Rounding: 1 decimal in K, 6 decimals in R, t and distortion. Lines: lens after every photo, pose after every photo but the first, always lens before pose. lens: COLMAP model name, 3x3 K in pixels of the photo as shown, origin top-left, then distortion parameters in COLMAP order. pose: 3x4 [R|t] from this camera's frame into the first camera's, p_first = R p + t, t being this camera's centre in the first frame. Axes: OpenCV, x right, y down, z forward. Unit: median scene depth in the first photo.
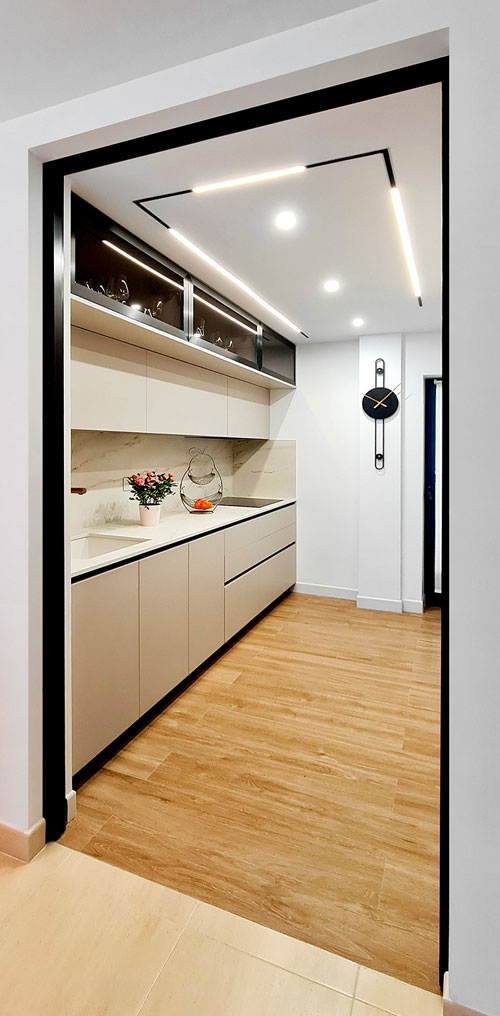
lens RADIAL K [[454.5, 0, 251.5], [0, 454.5, 508.7], [0, 0, 1]] dist [0.000748, 0.000148]
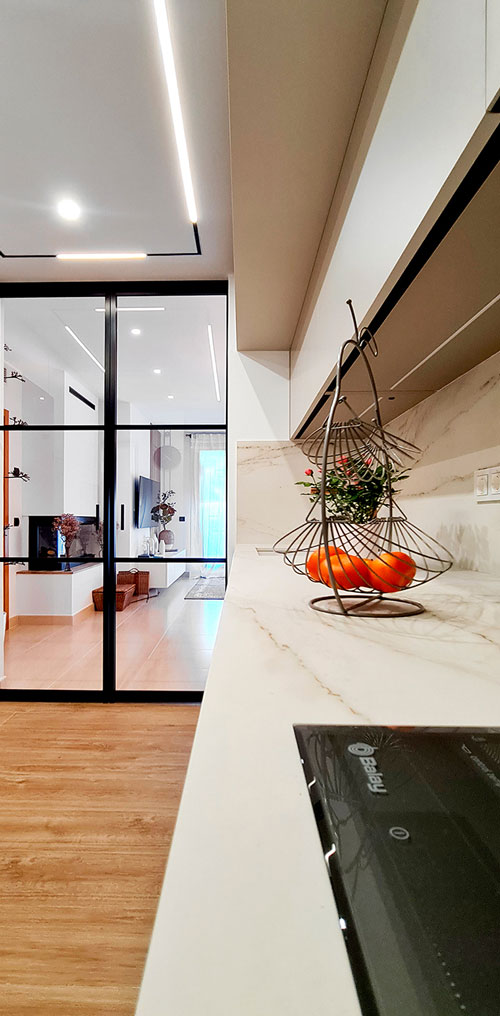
lens RADIAL K [[454.5, 0, 249.8], [0, 454.5, 506.7], [0, 0, 1]] dist [0.000748, 0.000148]
pose [[-0.913950, -0.000982, -0.405827, 0.109687], [-0.051463, 0.992205, 0.113497, -0.105195], [0.402551, 0.124616, -0.906876, 1.901994]]
